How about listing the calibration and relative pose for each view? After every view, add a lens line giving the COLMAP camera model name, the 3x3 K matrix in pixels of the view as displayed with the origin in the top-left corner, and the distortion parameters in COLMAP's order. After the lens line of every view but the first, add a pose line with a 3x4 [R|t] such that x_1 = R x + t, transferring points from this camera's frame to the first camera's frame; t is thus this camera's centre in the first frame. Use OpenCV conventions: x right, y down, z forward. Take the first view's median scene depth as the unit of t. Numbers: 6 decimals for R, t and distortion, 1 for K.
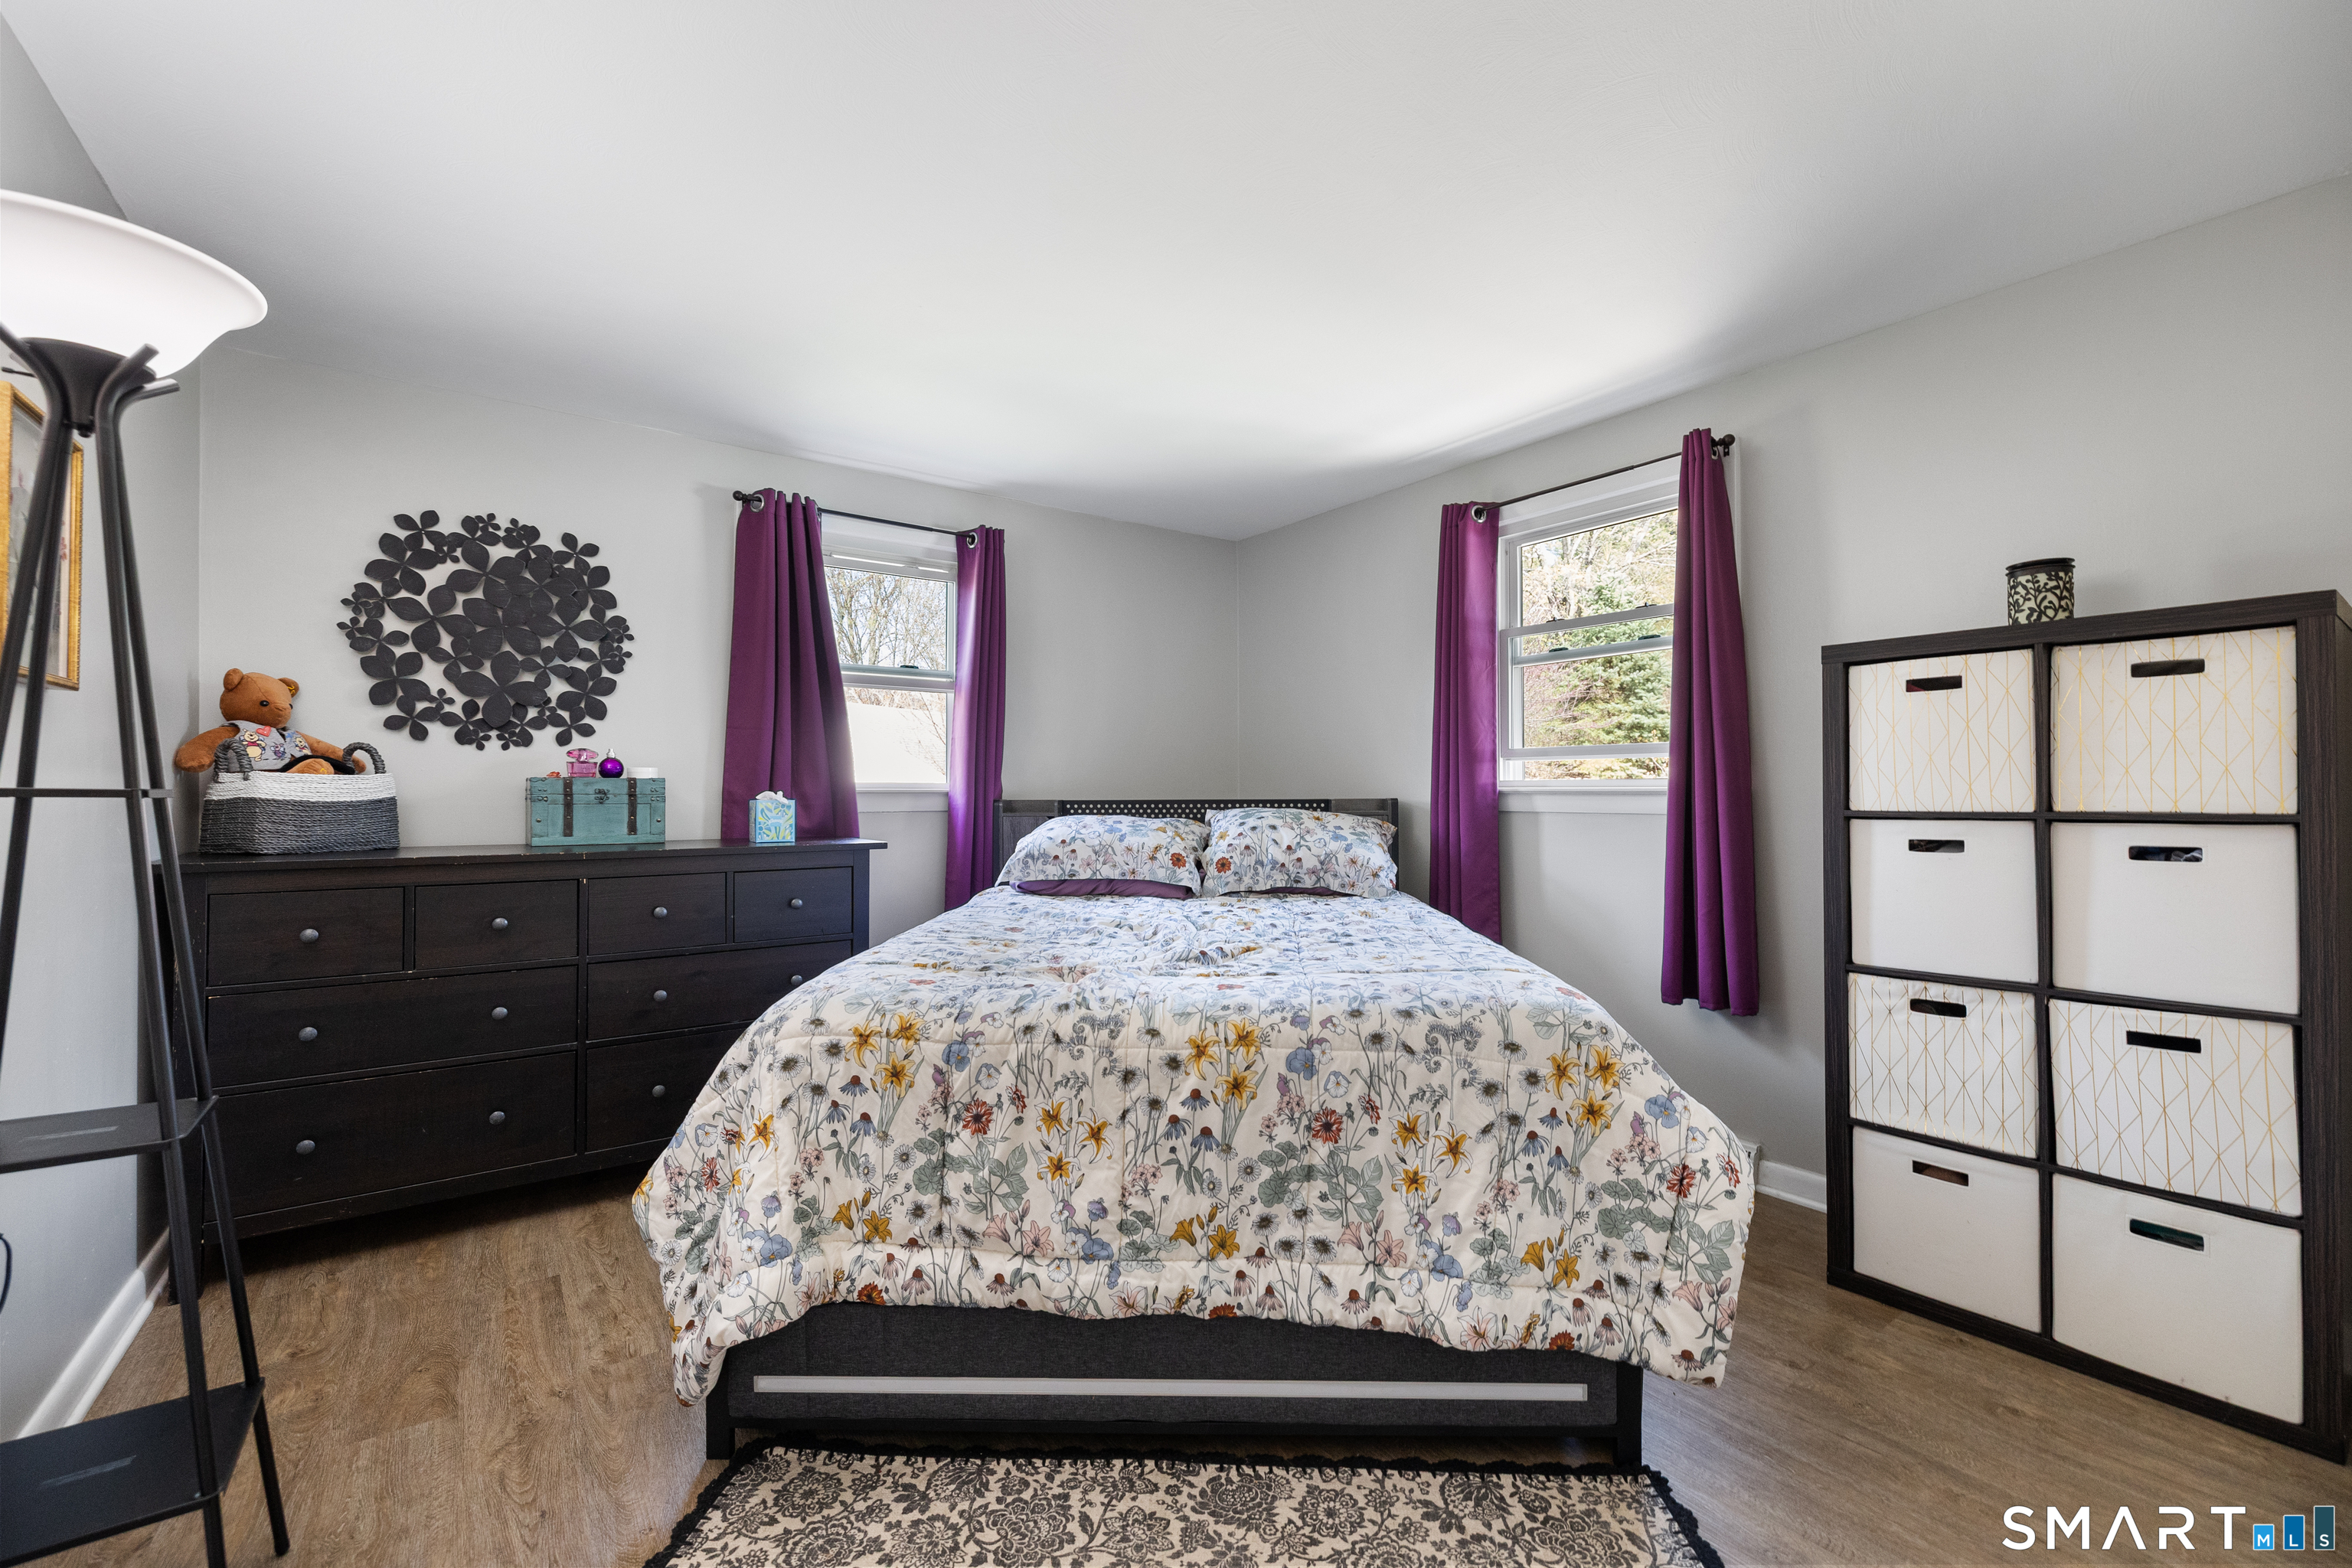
lens RADIAL K [[961.5, 0, 1171.5], [0, 961.5, 785.0], [0, 0, 1]] dist [-0.000380, 0.000007]
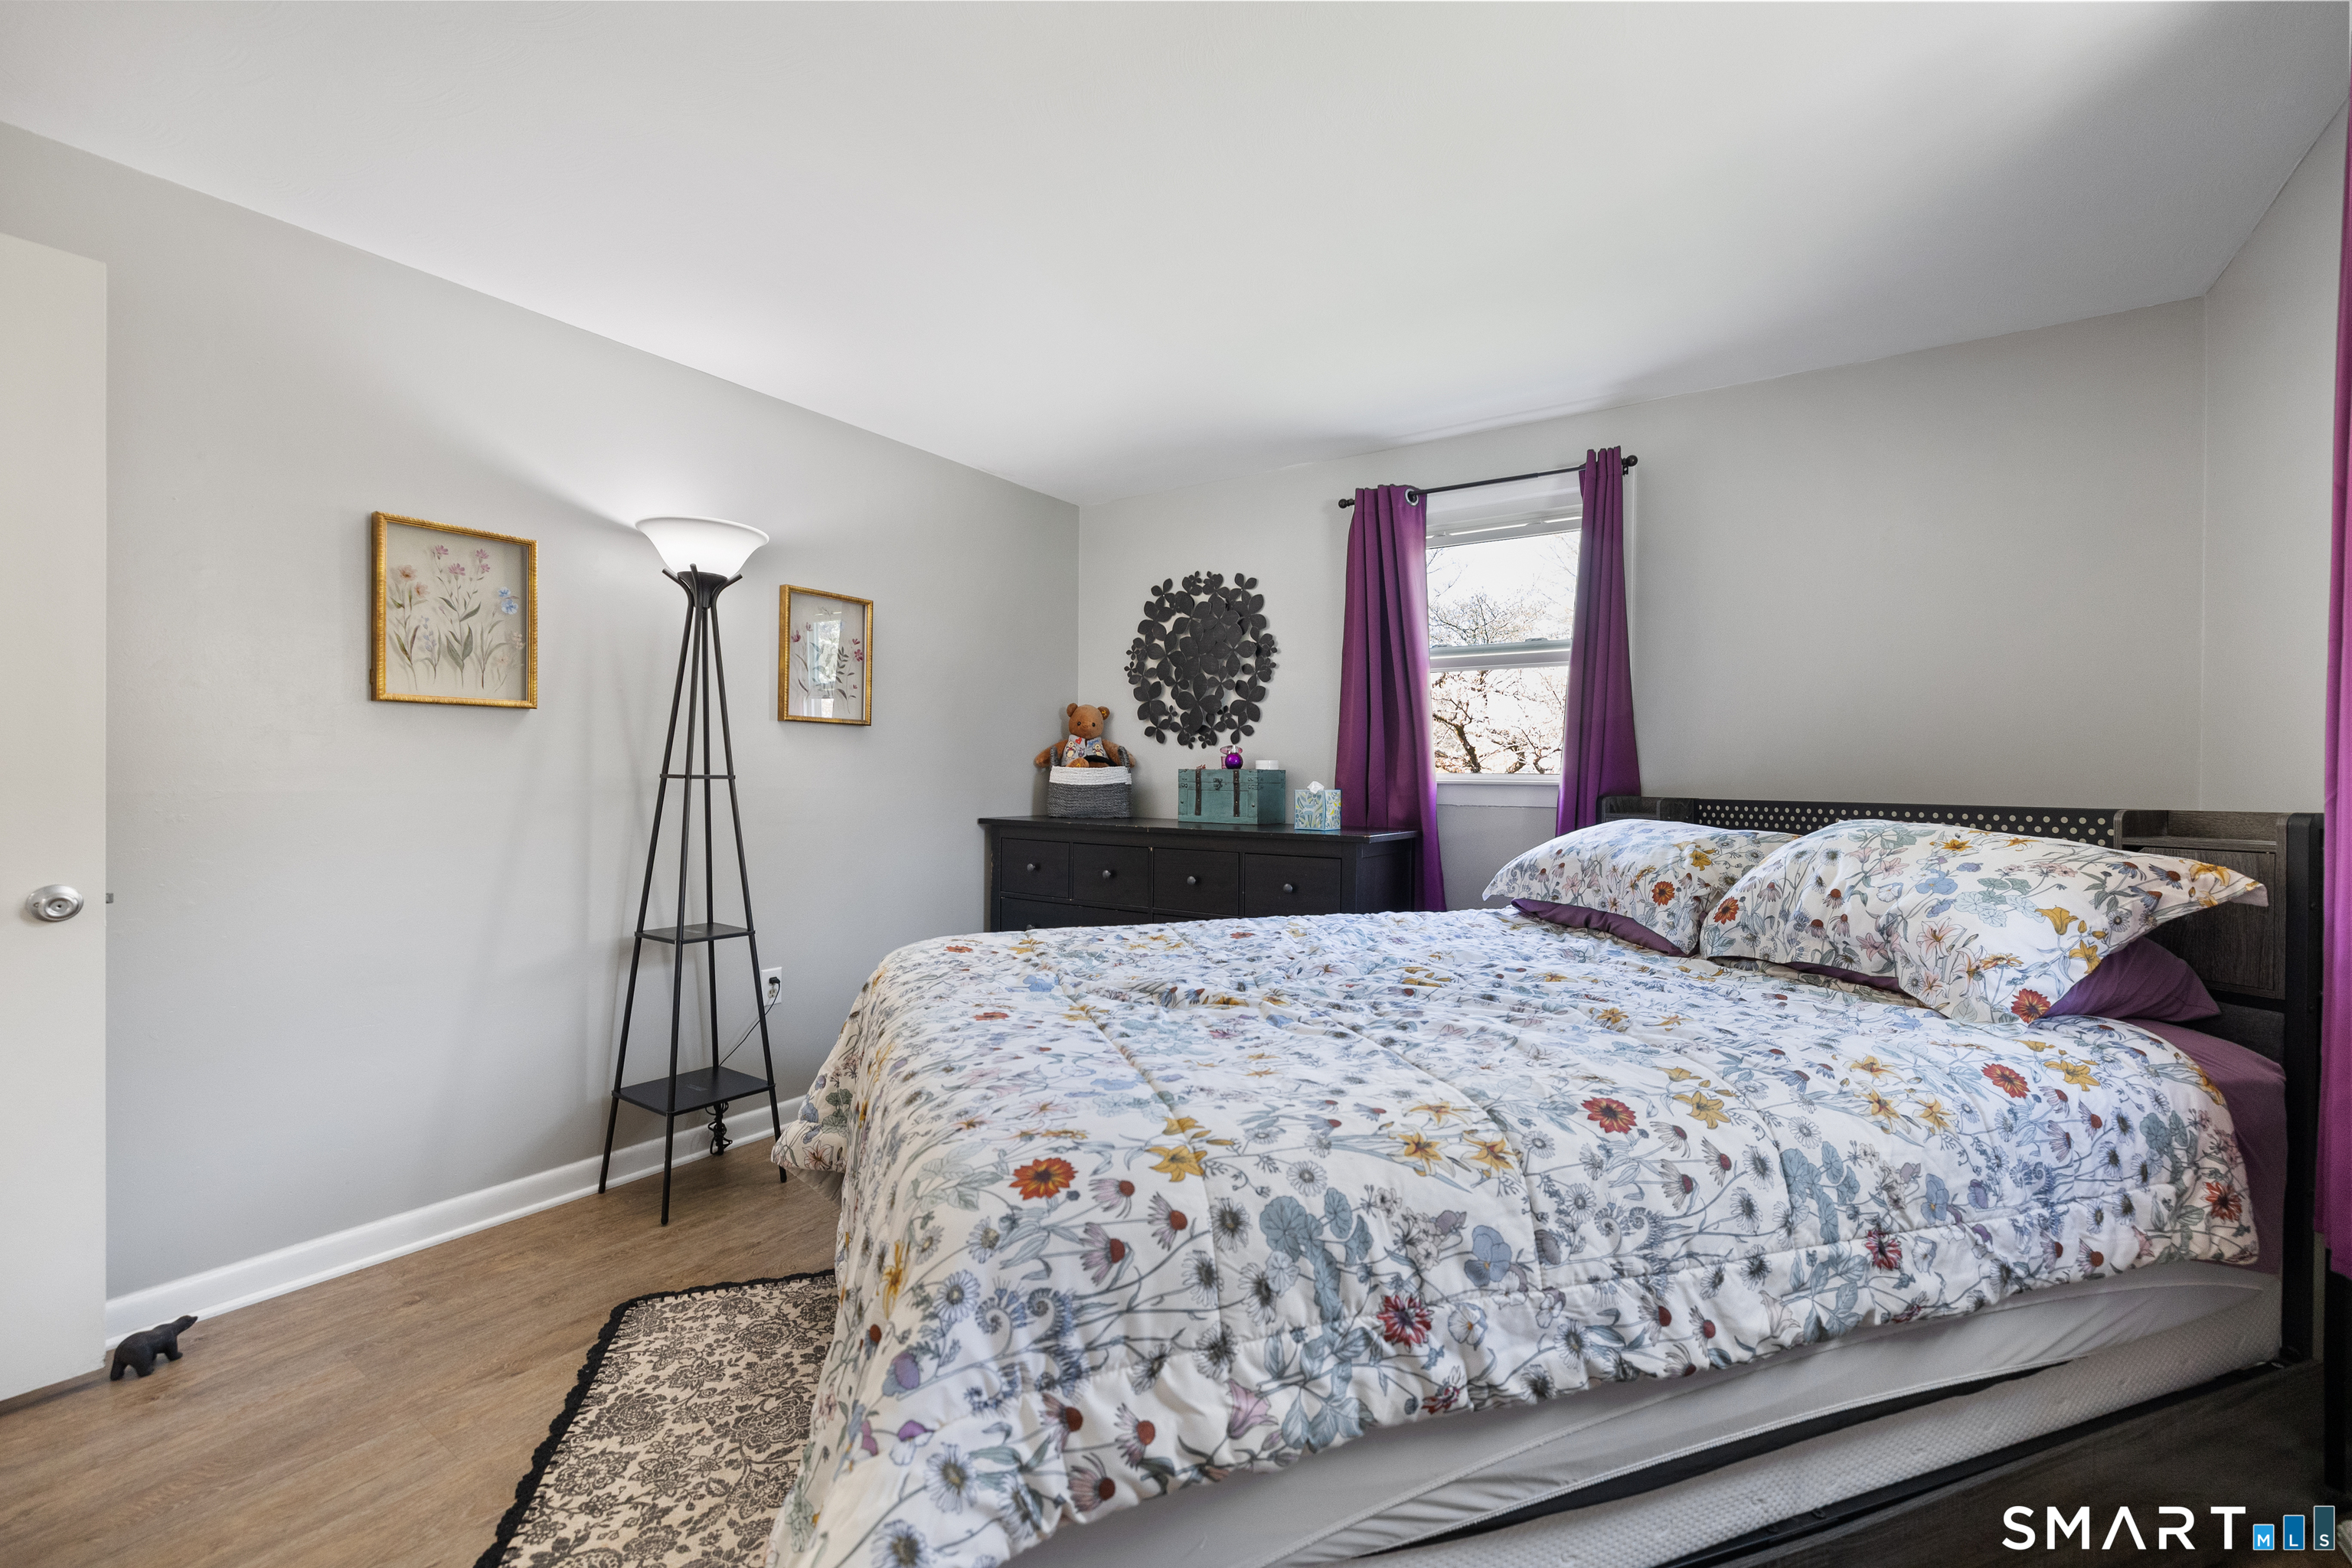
lens RADIAL K [[983.8, 0, 1174.7], [0, 983.8, 778.3], [0, 0, 1]] dist [0.001463, 0.000383]
pose [[0.336783, 0.003989, -0.941574, 0.561790], [-0.010145, 0.999948, 0.000607, 0.004259], [0.941528, 0.009347, 0.336806, 0.505750]]
